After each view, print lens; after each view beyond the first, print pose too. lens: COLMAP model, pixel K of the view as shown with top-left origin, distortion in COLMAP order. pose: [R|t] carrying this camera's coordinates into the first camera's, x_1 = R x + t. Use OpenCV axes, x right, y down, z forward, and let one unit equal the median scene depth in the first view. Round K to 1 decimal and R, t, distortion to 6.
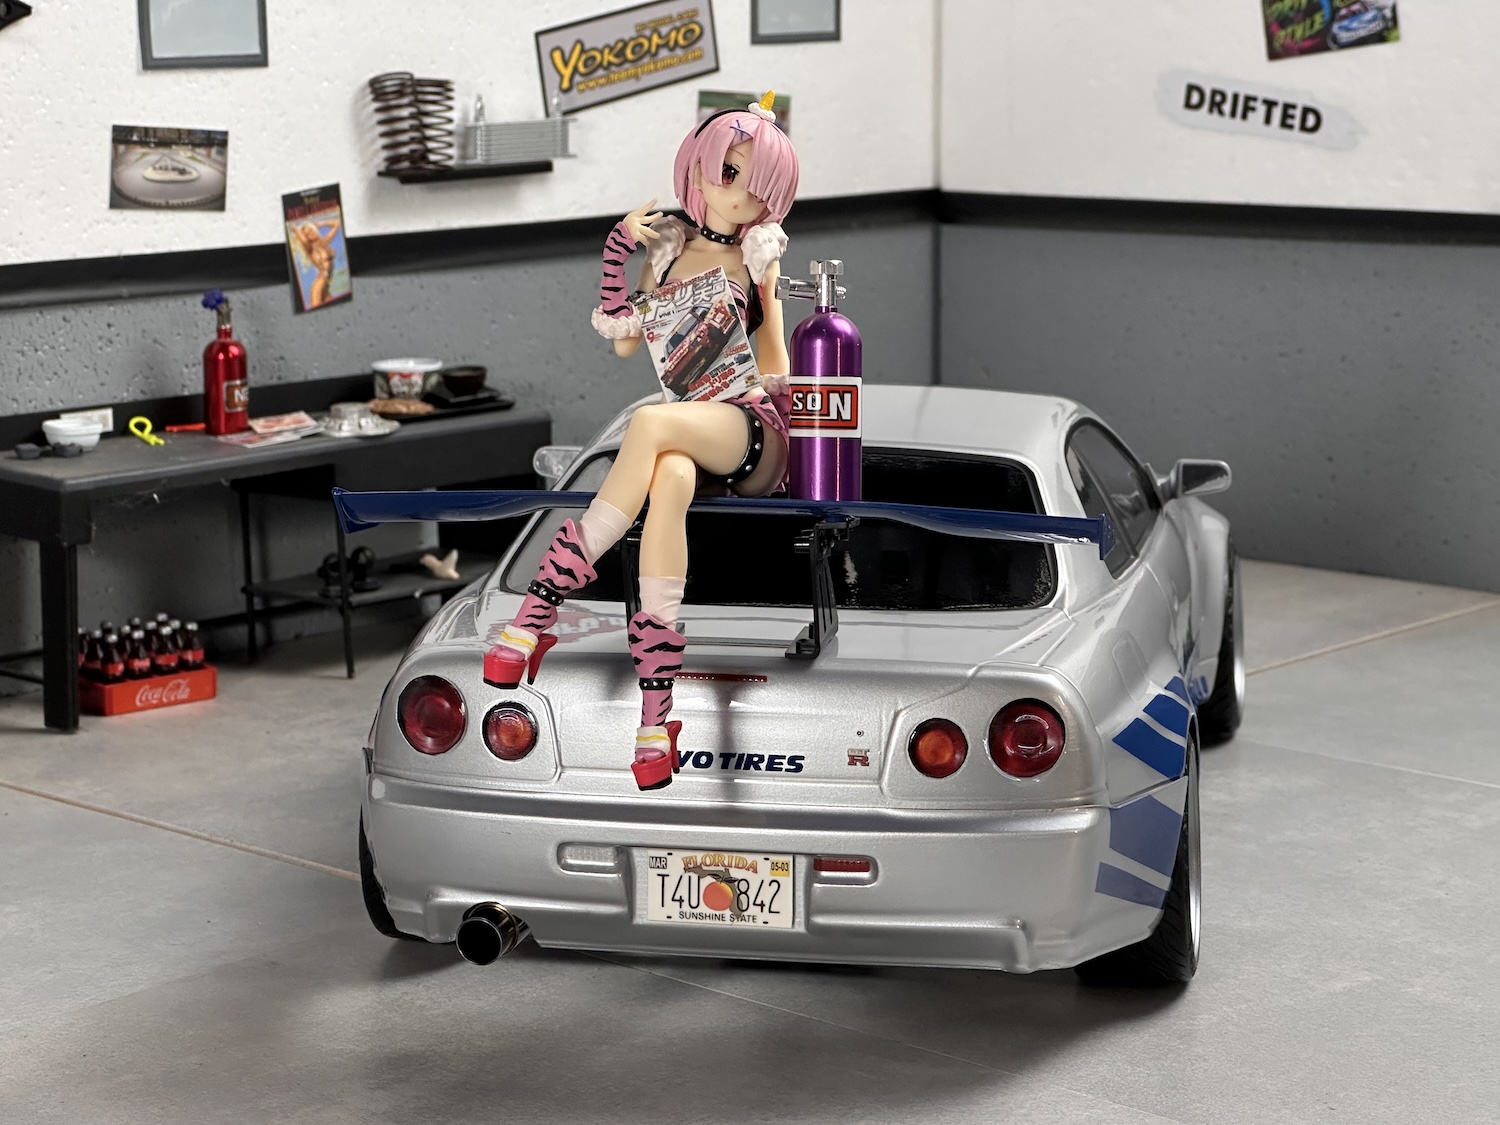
lens RADIAL K [[3458.3, 0, 698.5], [0, 3458.3, 551.1], [0, 0, 1]] dist [0.121655, 0.000000]
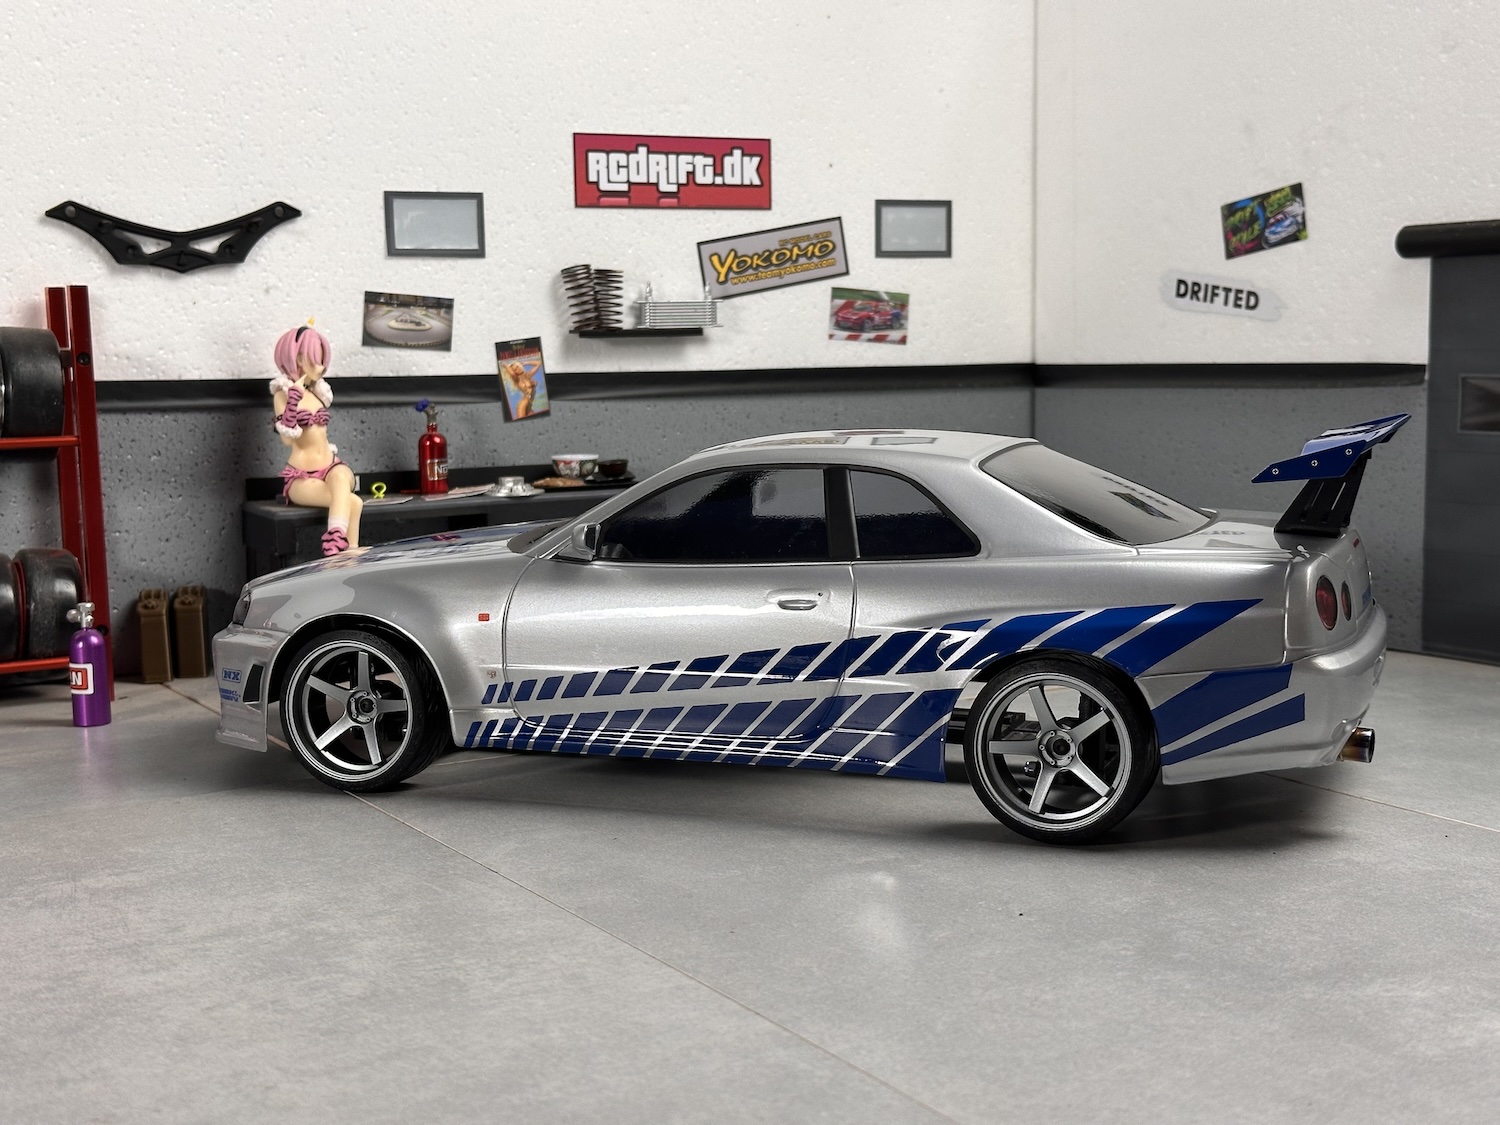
lens RADIAL K [[2149.4, 0, 712.2], [0, 2149.4, 538.6], [0, 0, 1]] dist [0.102200, 0.000000]
pose [[0.954348, 0.023569, -0.297766, 0.250555], [-0.046243, 0.996521, -0.069332, 0.043050], [0.295096, 0.079937, 0.952118, 0.139744]]
